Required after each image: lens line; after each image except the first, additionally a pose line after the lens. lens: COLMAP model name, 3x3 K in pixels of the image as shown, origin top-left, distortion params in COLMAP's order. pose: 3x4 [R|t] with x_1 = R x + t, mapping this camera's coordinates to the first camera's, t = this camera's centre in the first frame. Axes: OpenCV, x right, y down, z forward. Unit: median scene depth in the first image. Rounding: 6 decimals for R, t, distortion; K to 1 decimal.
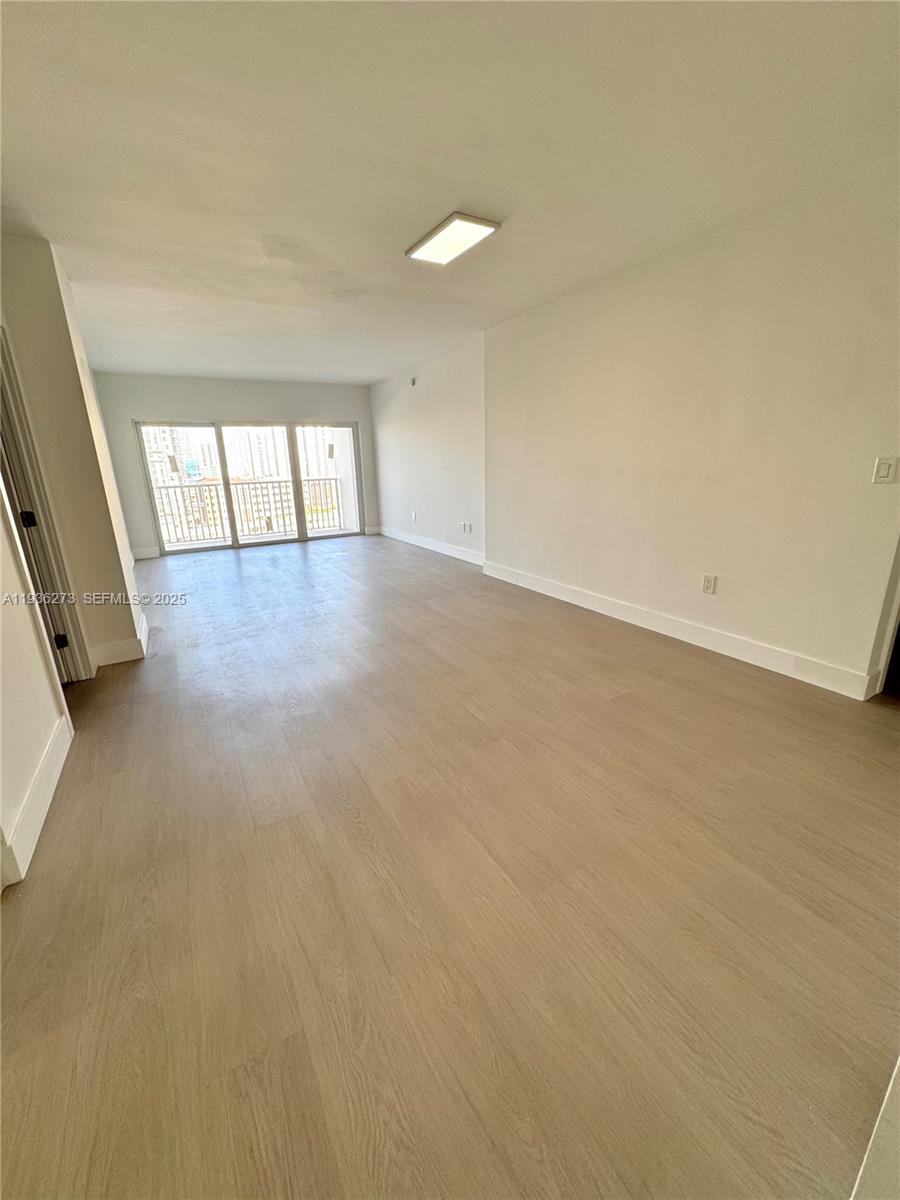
lens RADIAL K [[478.3, 0, 450.4], [0, 478.3, 597.9], [0, 0, 1]] dist [-0.001450, -0.000228]
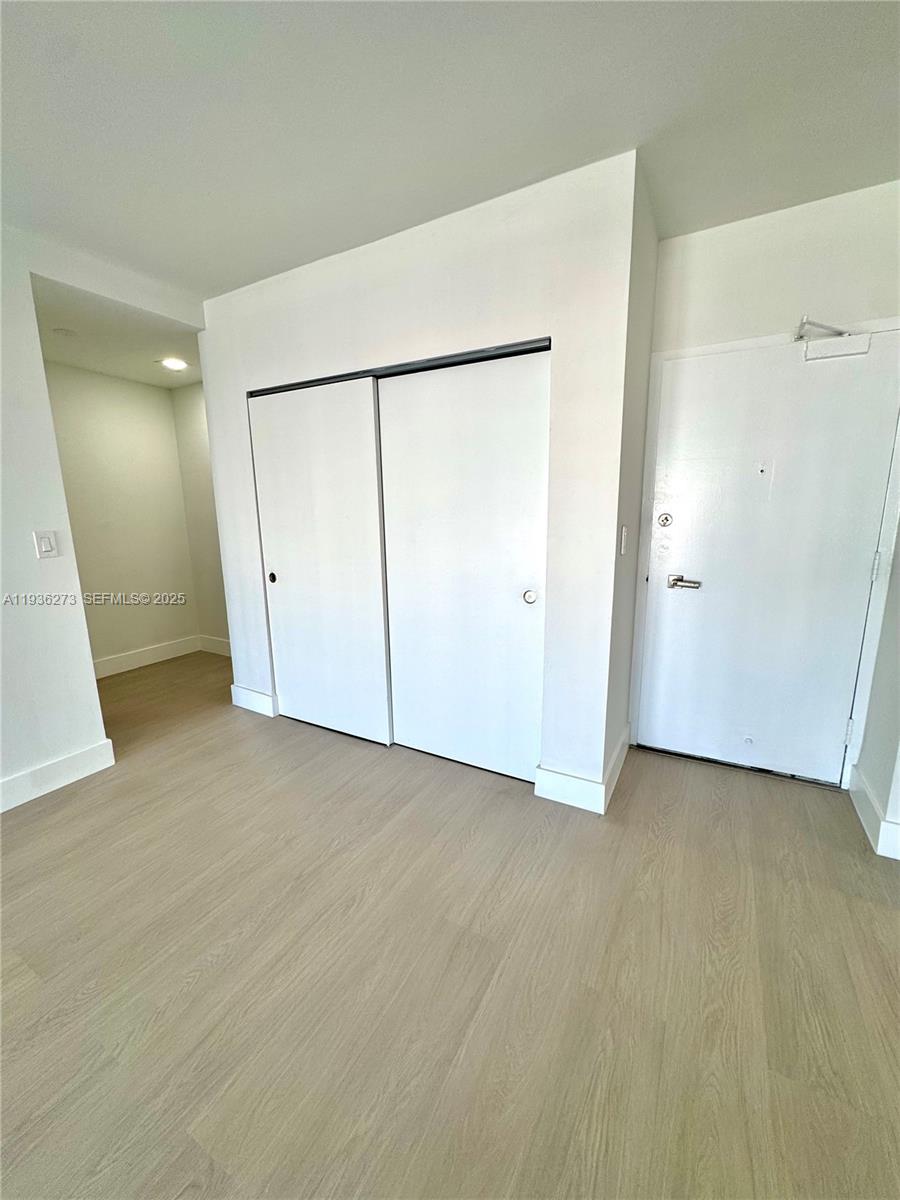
lens RADIAL K [[478.3, 0, 449.4], [0, 478.3, 601.4], [0, 0, 1]] dist [-0.001450, -0.000228]
pose [[-0.514924, -0.134028, 0.846693, -0.498967], [0.264343, 0.914743, 0.305562, -0.353510], [-0.815461, 0.381159, -0.435594, 1.181372]]
